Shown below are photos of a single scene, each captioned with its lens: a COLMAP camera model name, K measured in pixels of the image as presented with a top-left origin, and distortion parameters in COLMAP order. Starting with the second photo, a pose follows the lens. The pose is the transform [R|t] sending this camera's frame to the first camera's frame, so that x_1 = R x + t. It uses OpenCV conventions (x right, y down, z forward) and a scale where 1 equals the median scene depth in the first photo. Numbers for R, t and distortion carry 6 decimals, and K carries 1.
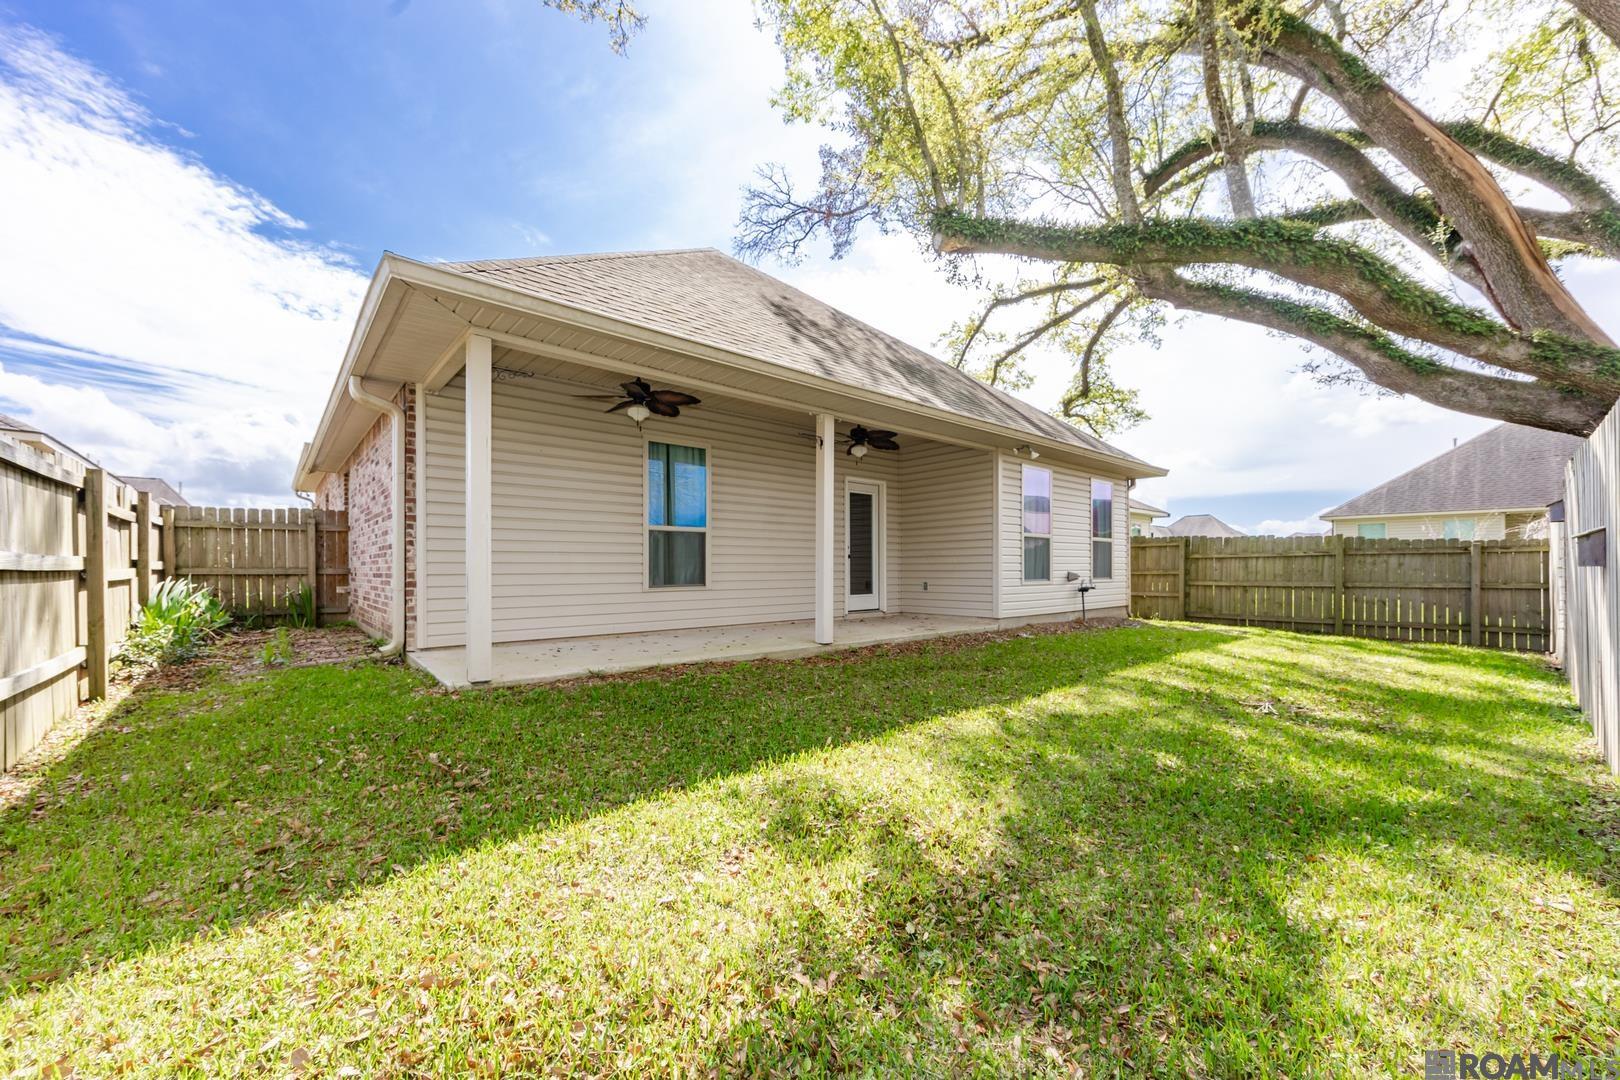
lens RADIAL K [[625.0, 0, 837.6], [0, 625.0, 570.2], [0, 0, 1]] dist [0.001051, 0.000076]
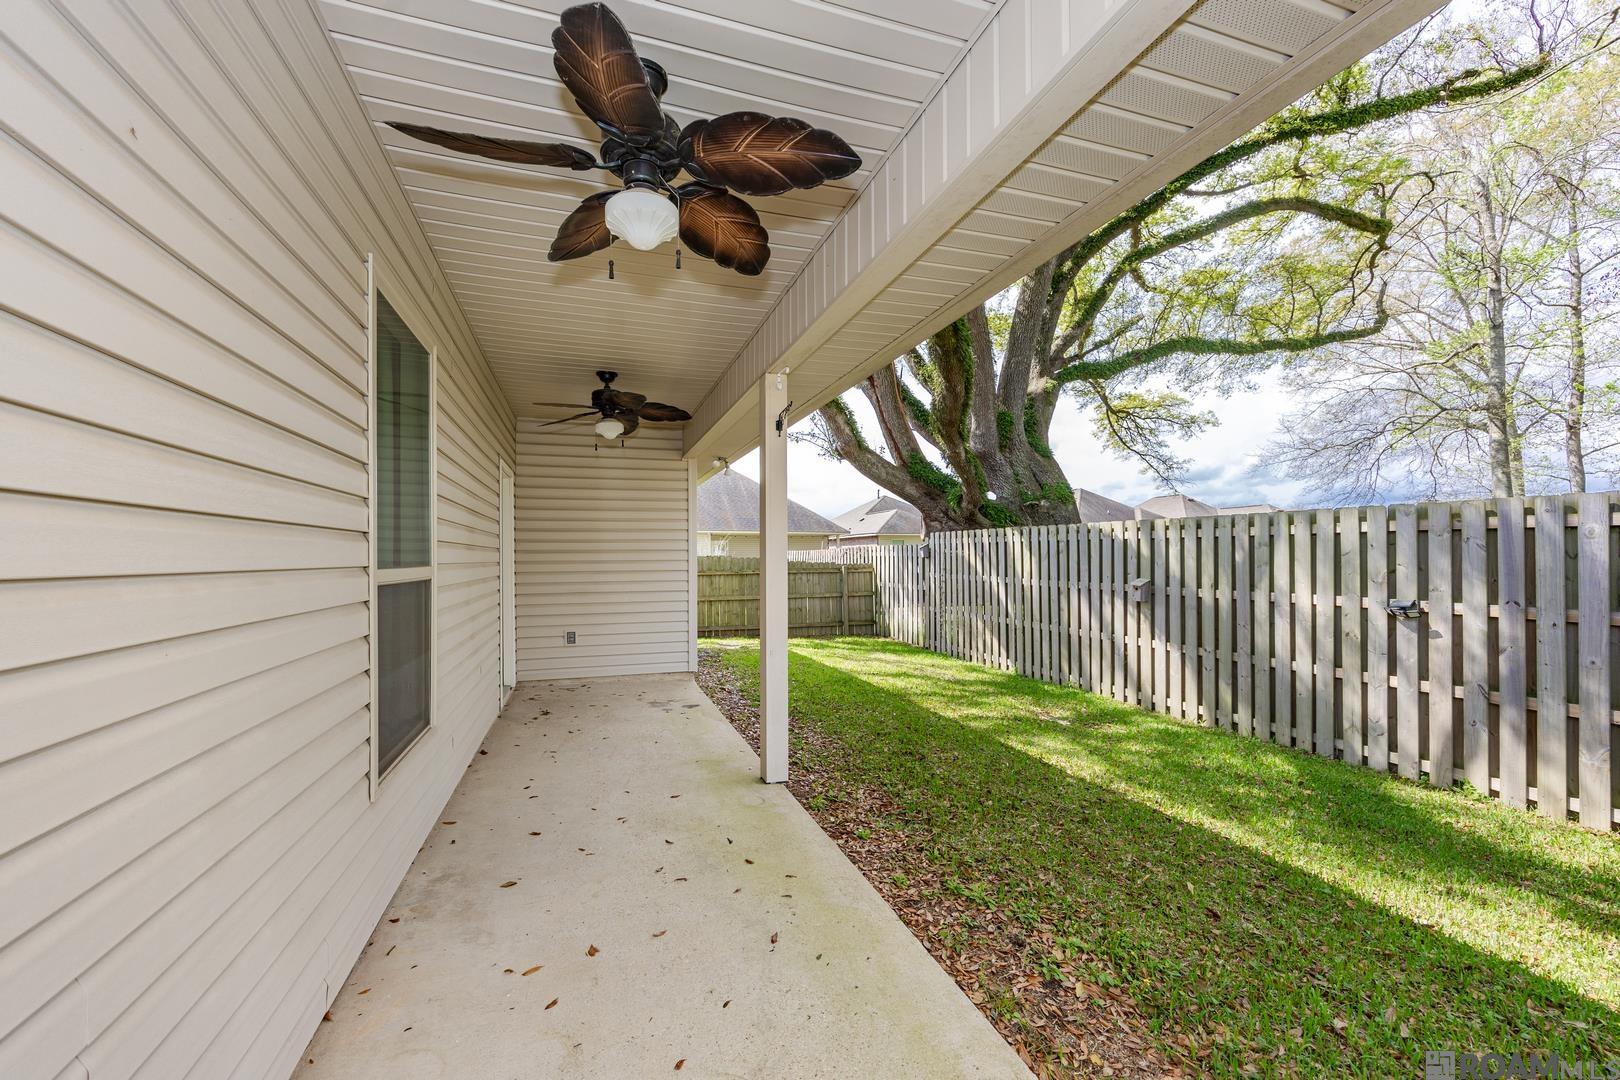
lens RADIAL K [[612.6, 0, 803.1], [0, 612.6, 539.3], [0, 0, 1]] dist [-0.003832, -0.000281]
pose [[0.403565, 0.033557, 0.914336, -0.324307], [0.004231, 0.999248, -0.038541, -0.047917], [-0.914941, 0.019422, 0.403119, 0.481611]]
